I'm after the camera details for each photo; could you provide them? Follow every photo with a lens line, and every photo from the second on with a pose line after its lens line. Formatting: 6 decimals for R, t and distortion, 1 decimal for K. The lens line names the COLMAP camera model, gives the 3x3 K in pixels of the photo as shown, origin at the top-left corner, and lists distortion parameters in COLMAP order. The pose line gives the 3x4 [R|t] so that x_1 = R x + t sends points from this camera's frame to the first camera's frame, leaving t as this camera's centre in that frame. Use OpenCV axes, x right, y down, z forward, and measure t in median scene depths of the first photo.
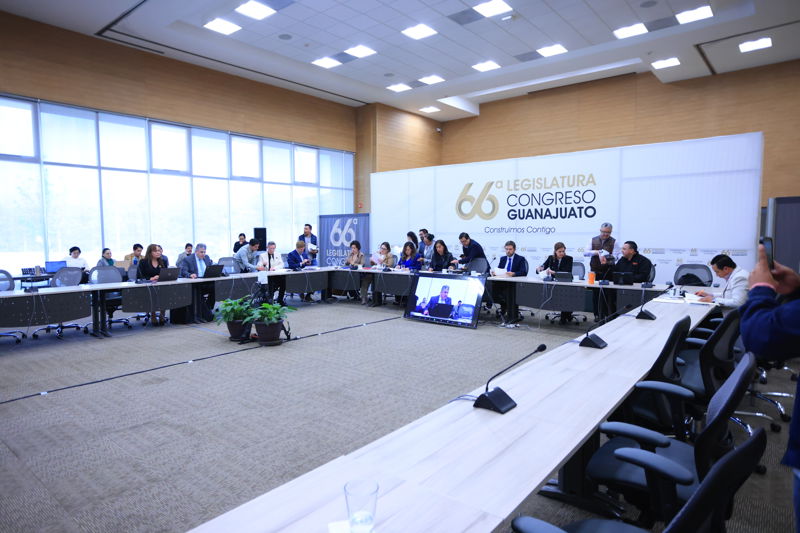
lens RADIAL K [[488.8, 0, 400.0], [0, 488.8, 266.5], [0, 0, 1]] dist [-0.073789, 0.059864]
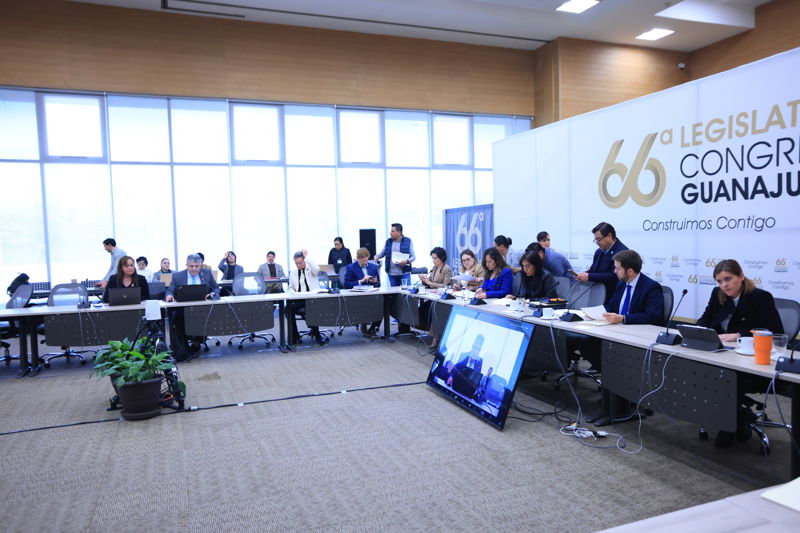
lens RADIAL K [[587.3, 0, 400.0], [0, 587.3, 266.5], [0, 0, 1]] dist [-0.054825, 0.088353]
pose [[0.870265, 0.008425, -0.492512, 0.252790], [-0.012845, 0.999902, -0.005592, -0.023005], [0.492417, 0.011193, 0.870288, 0.310592]]
